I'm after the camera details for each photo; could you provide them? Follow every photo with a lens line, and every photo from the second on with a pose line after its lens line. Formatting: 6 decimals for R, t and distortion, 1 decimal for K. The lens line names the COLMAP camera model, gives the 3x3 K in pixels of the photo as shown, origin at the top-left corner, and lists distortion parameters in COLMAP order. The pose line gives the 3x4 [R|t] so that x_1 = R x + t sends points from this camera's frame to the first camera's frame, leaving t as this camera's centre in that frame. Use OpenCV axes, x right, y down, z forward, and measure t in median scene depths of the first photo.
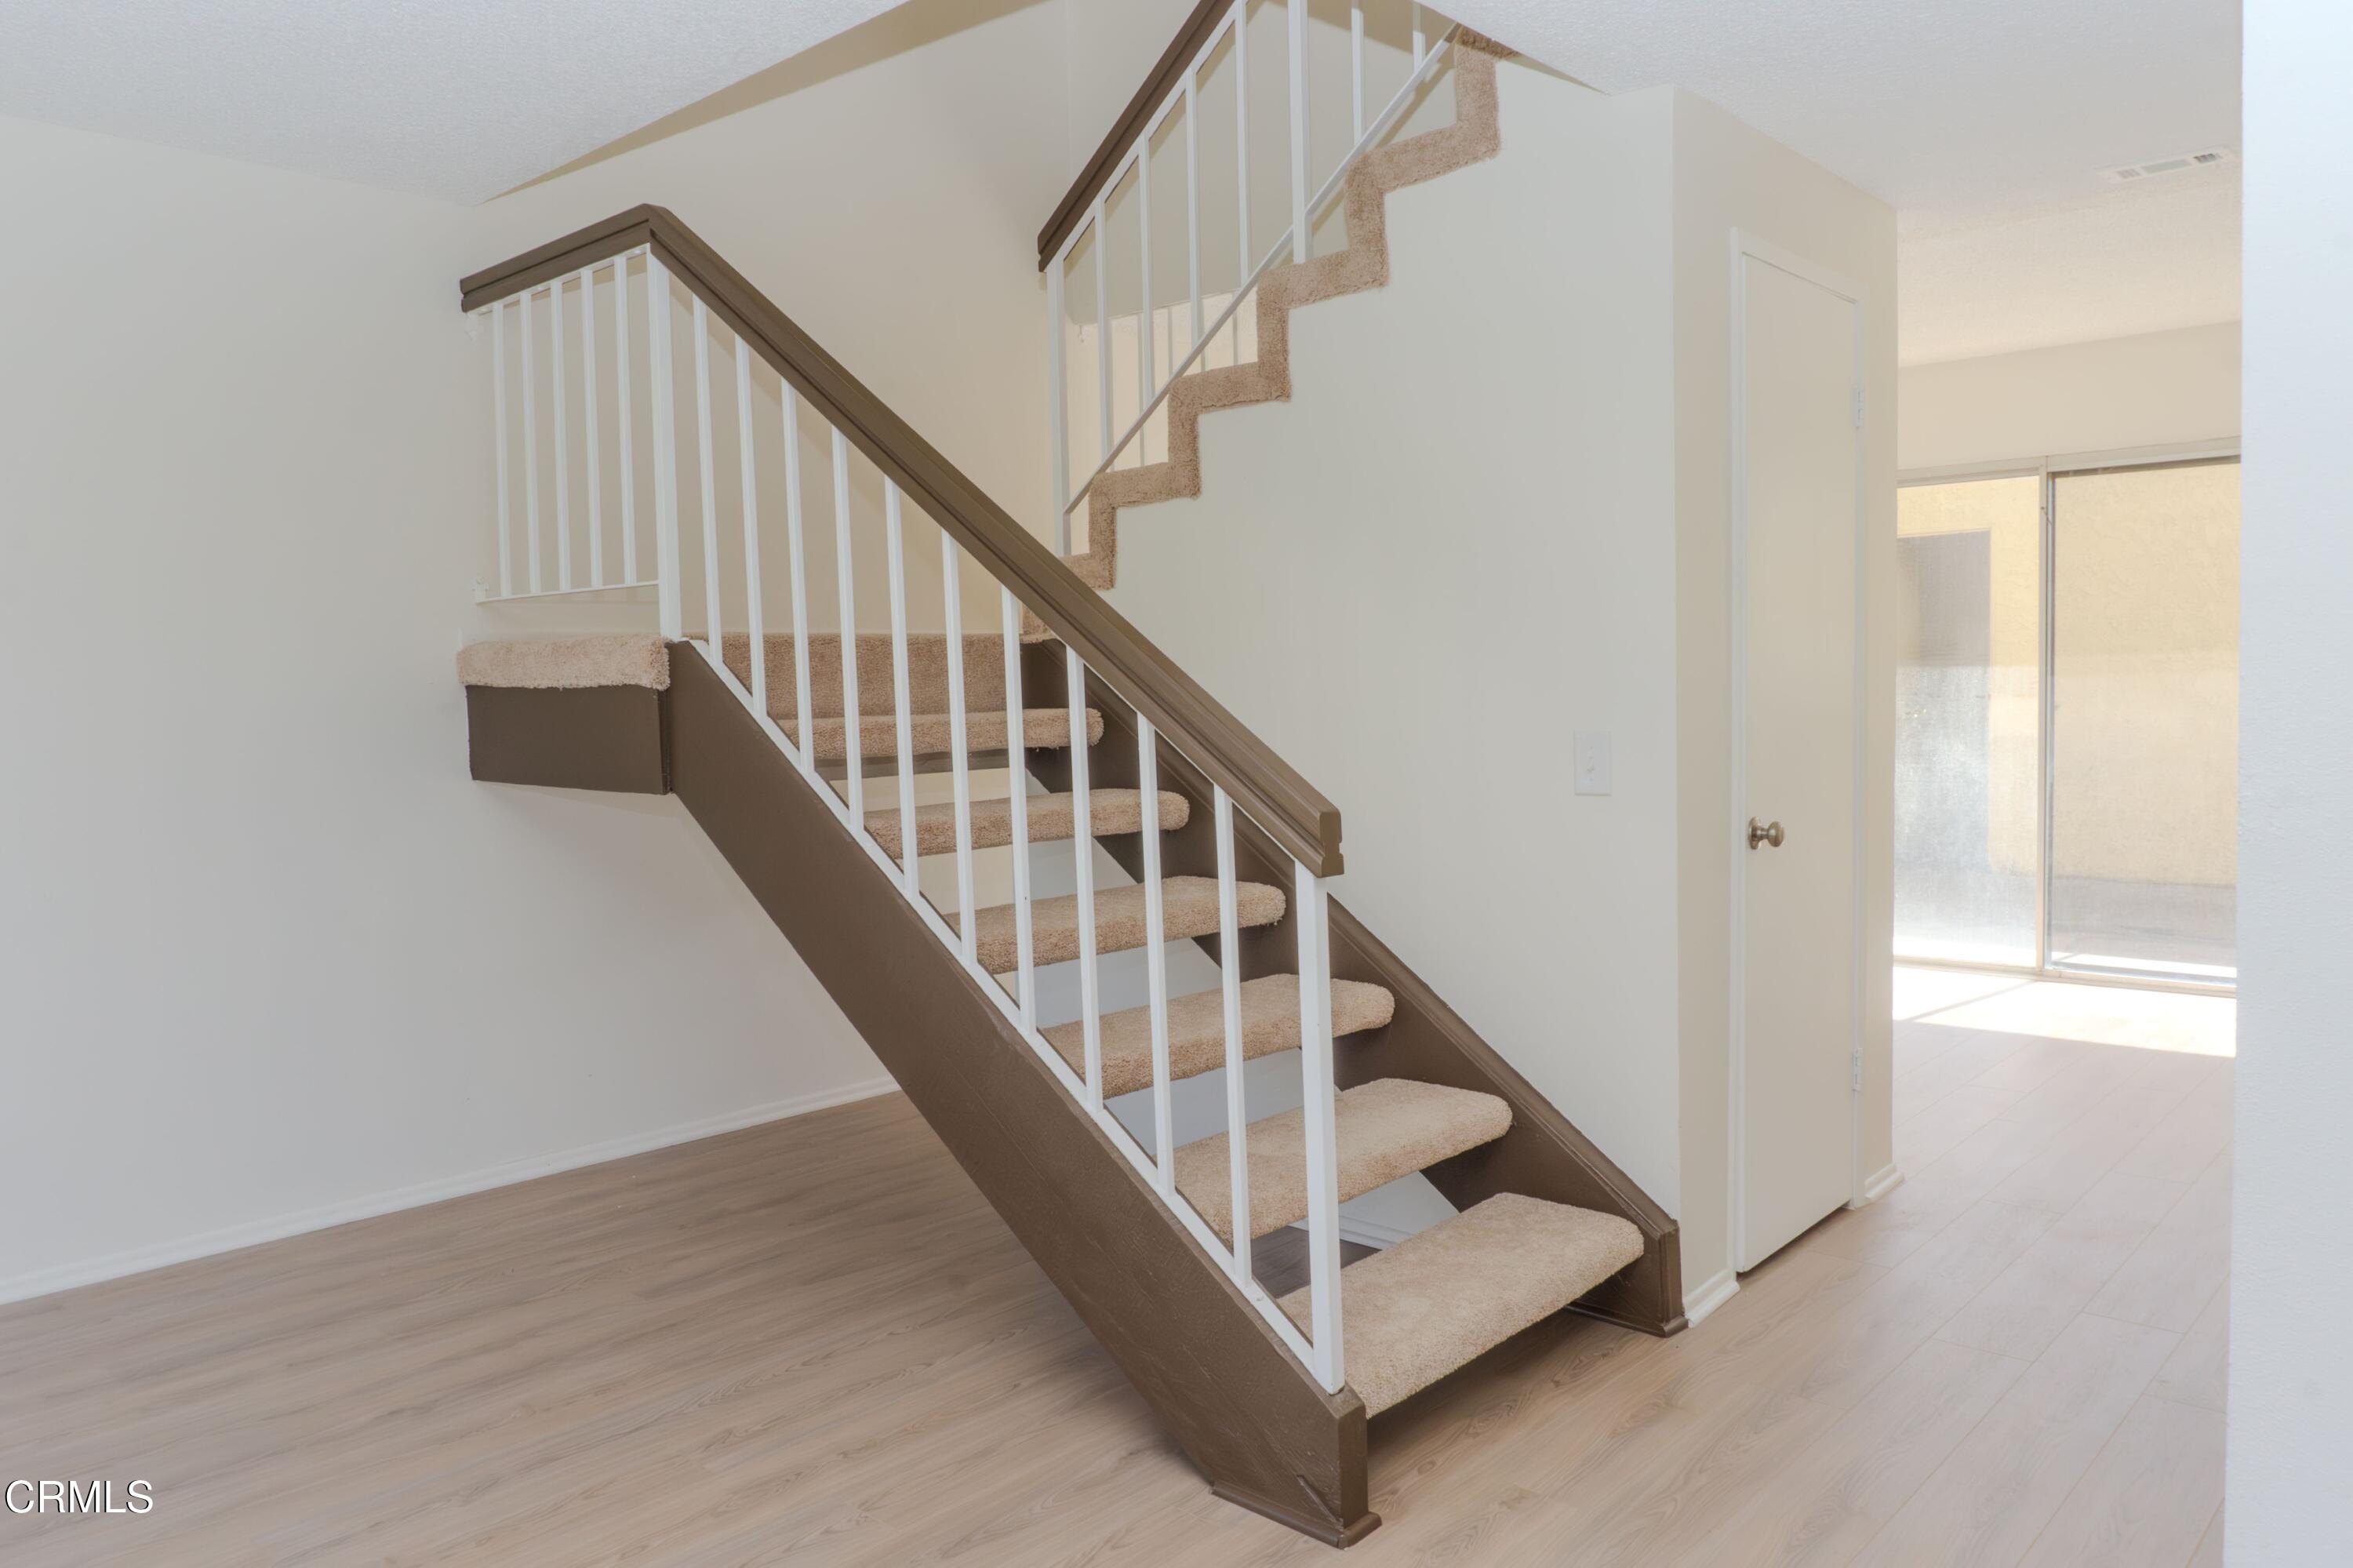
lens RADIAL K [[1584.1, 0, 1183.4], [0, 1584.1, 777.6], [0, 0, 1]] dist [-0.019995, -0.000394]
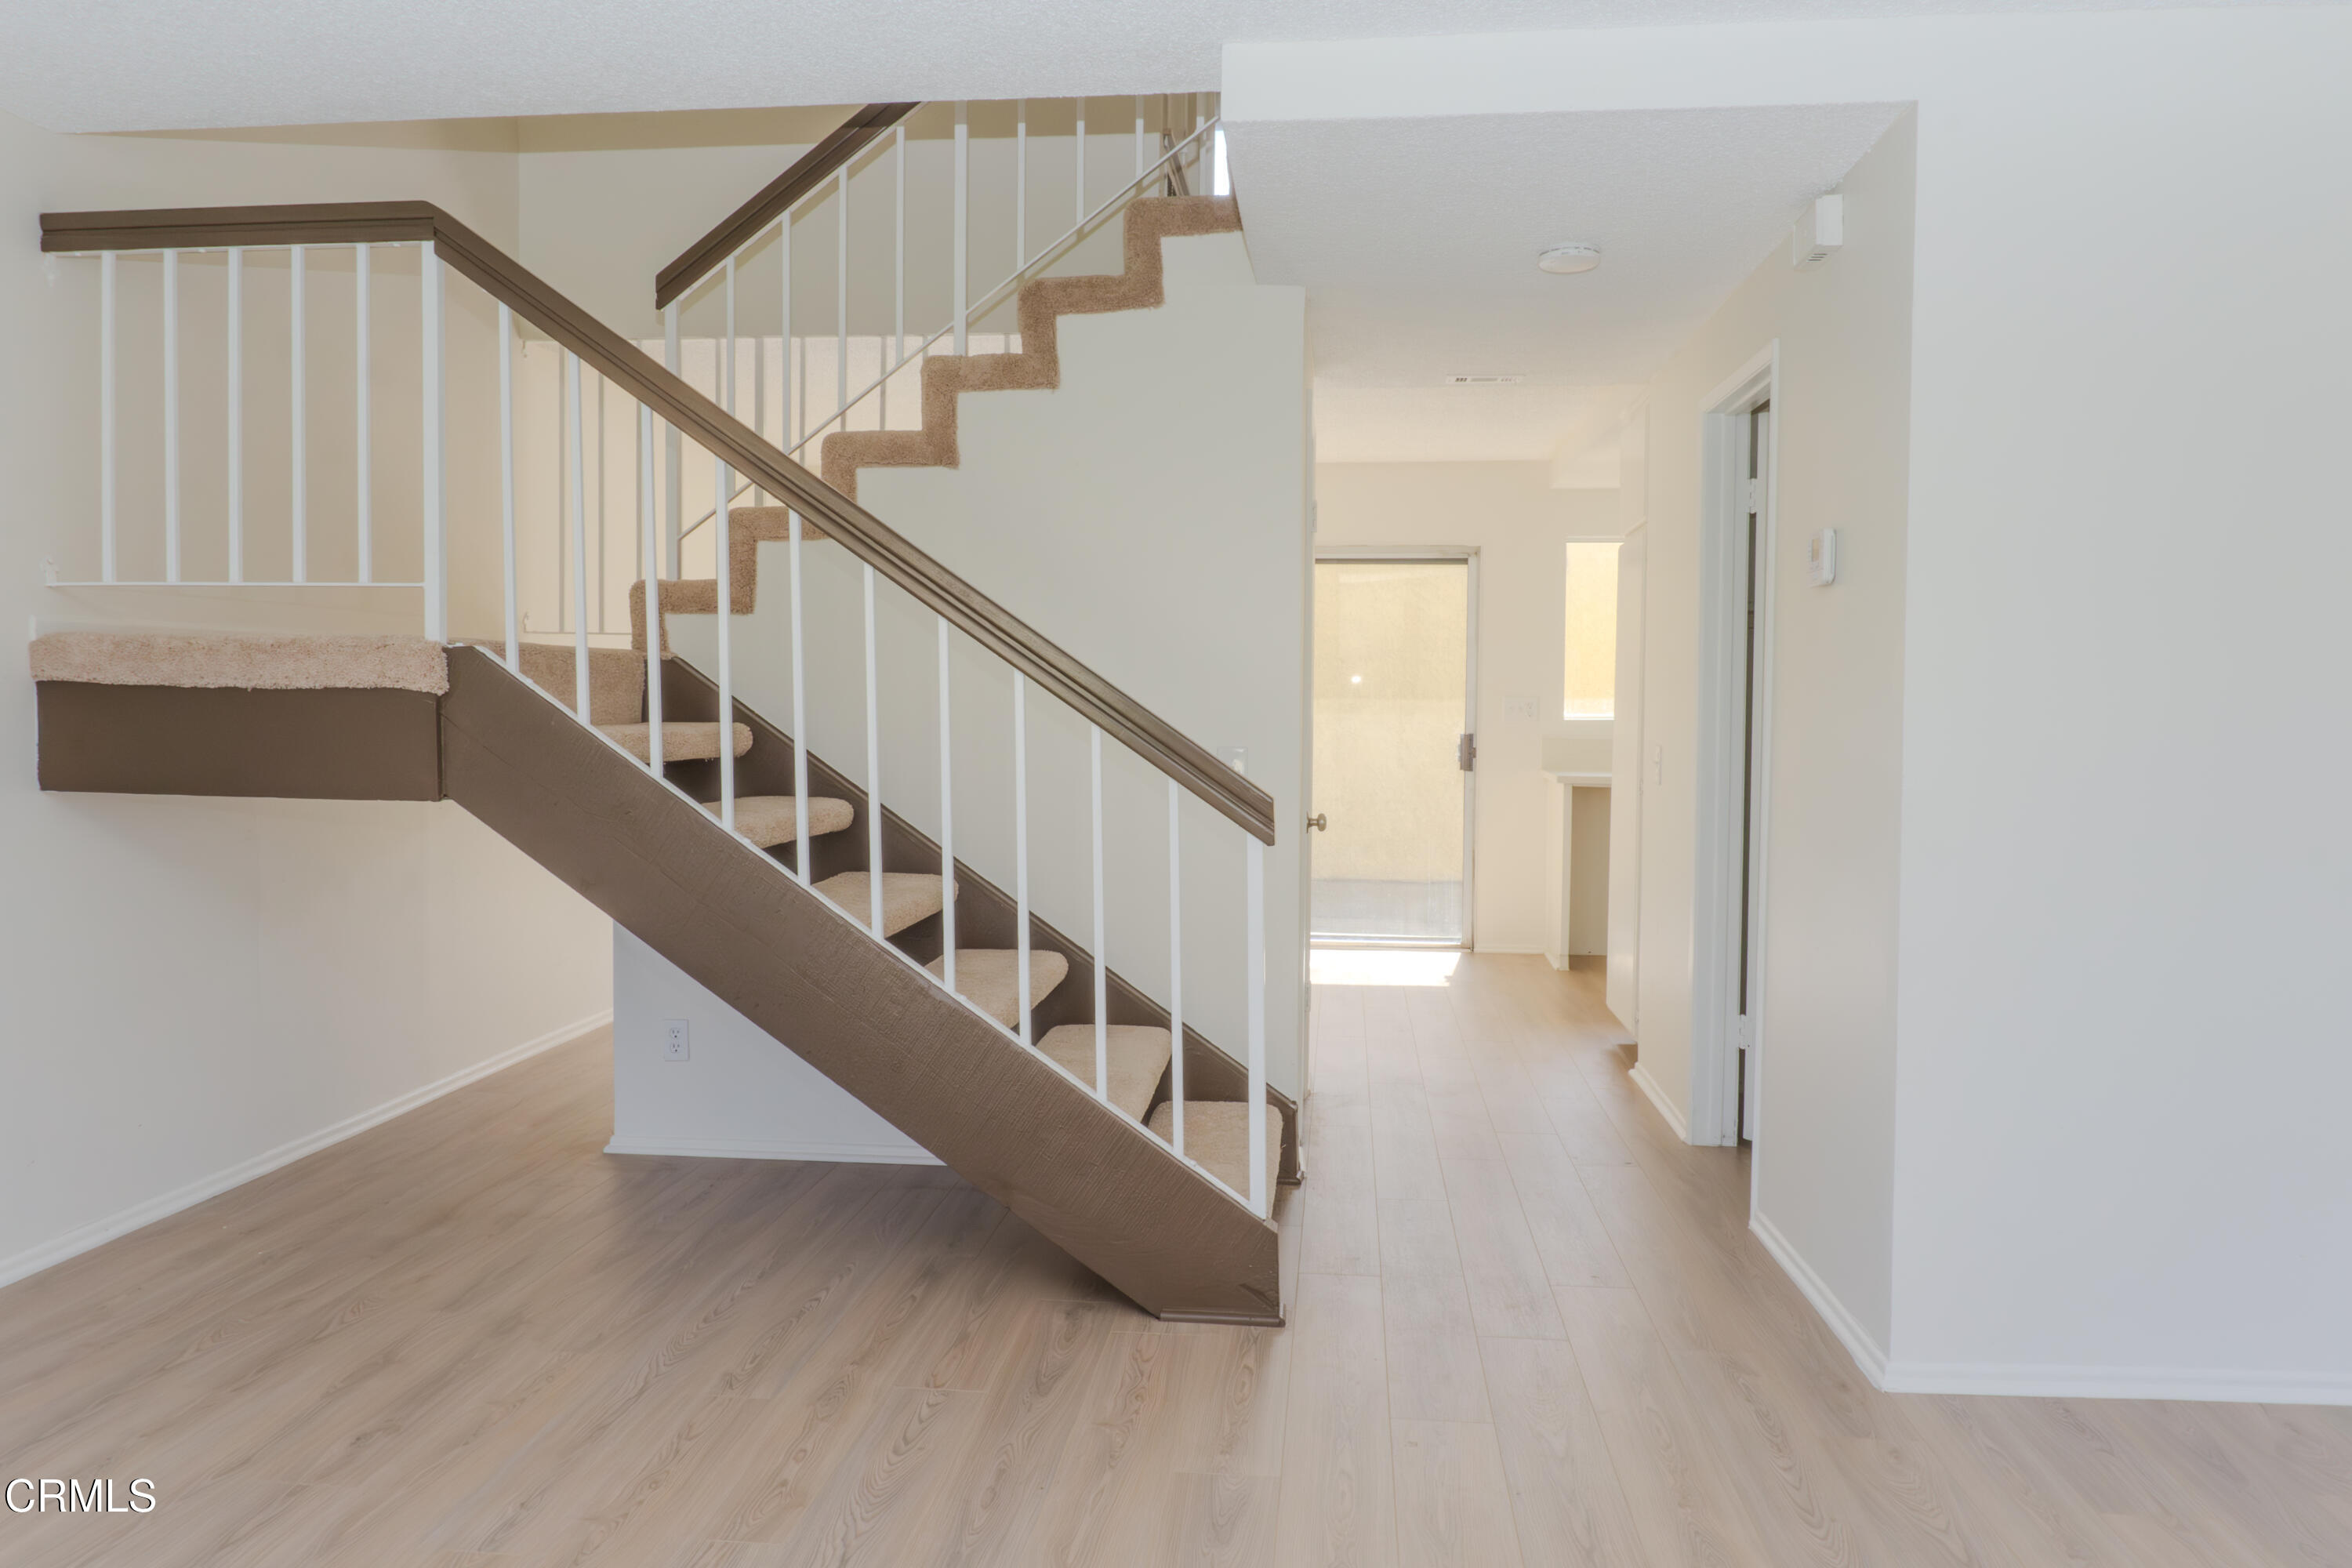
lens RADIAL K [[1618.1, 0, 1077.7], [0, 1618.1, 790.1], [0, 0, 1]] dist [-0.036876, 0.002524]
pose [[0.818162, -0.003381, 0.574978, -0.586332], [0.009610, 0.999923, -0.007794, 0.015683], [-0.574908, 0.011902, 0.818132, -0.047375]]
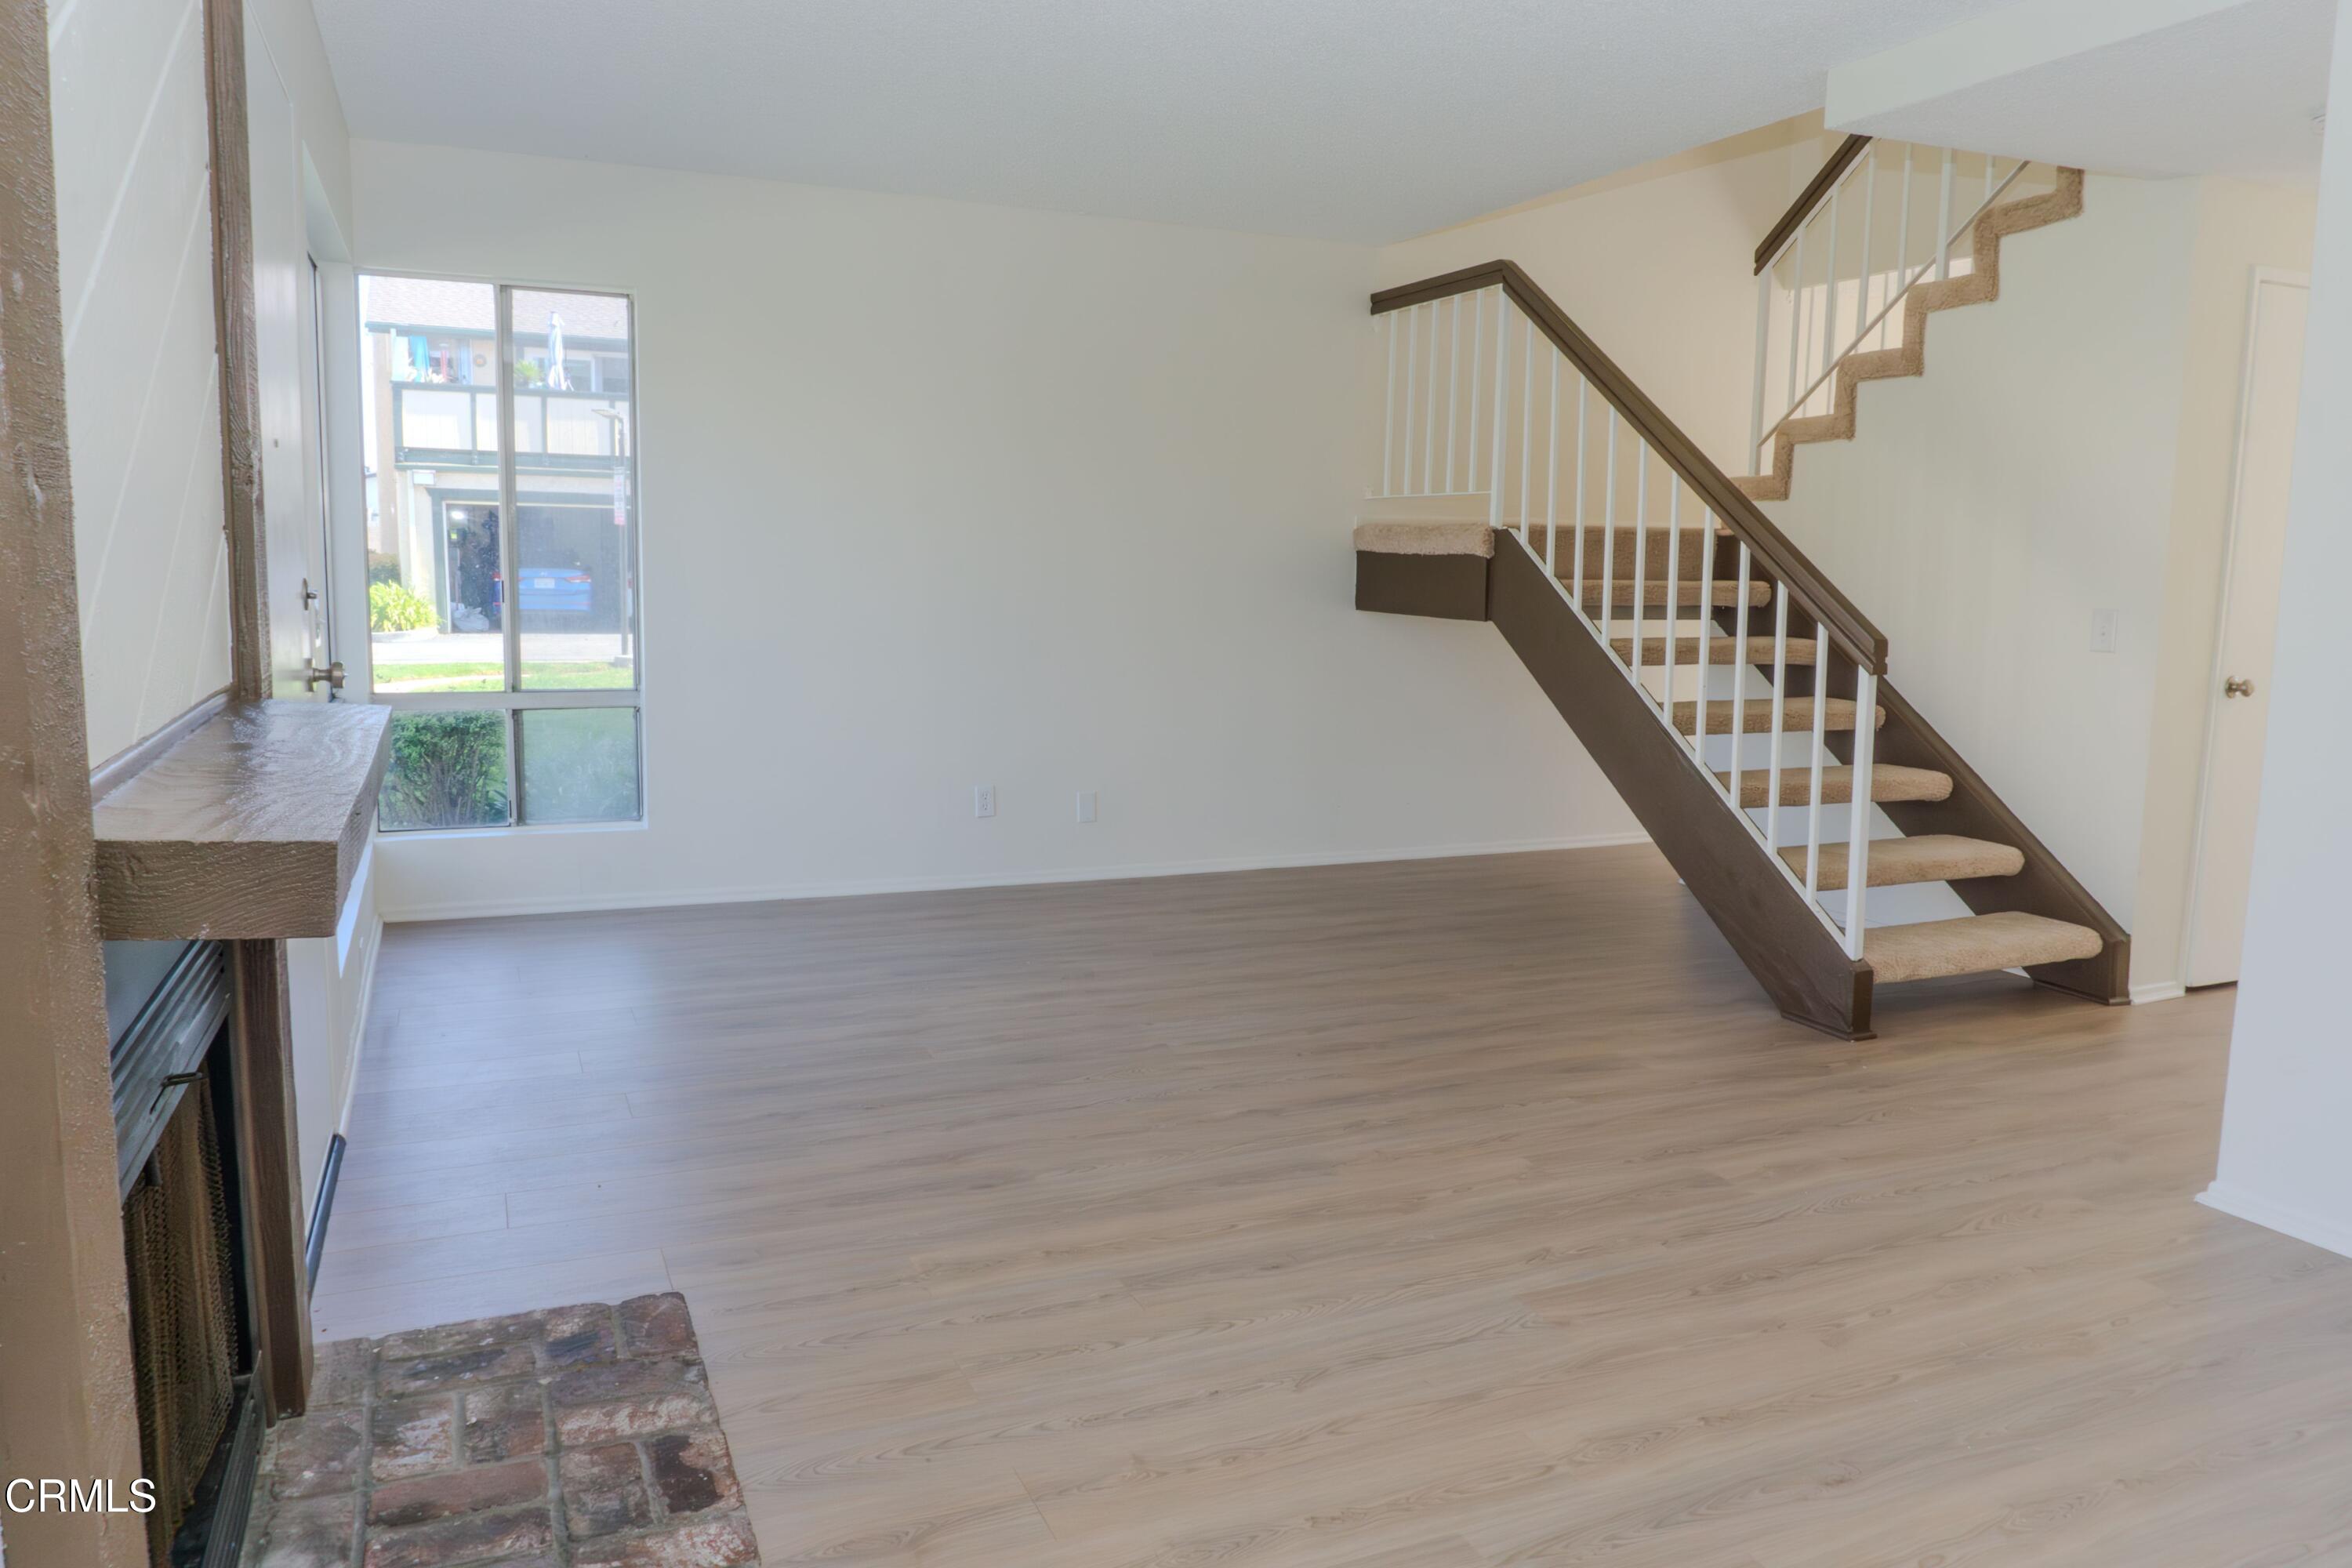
lens RADIAL K [[1583.4, 0, 1182.9], [0, 1583.4, 777.6], [0, 0, 1]] dist [-0.019995, -0.000394]
pose [[0.907753, 0.092578, -0.409162, 0.080772], [-0.059825, 0.993945, 0.092167, 0.040465], [0.415217, -0.059187, 0.907795, -0.665481]]
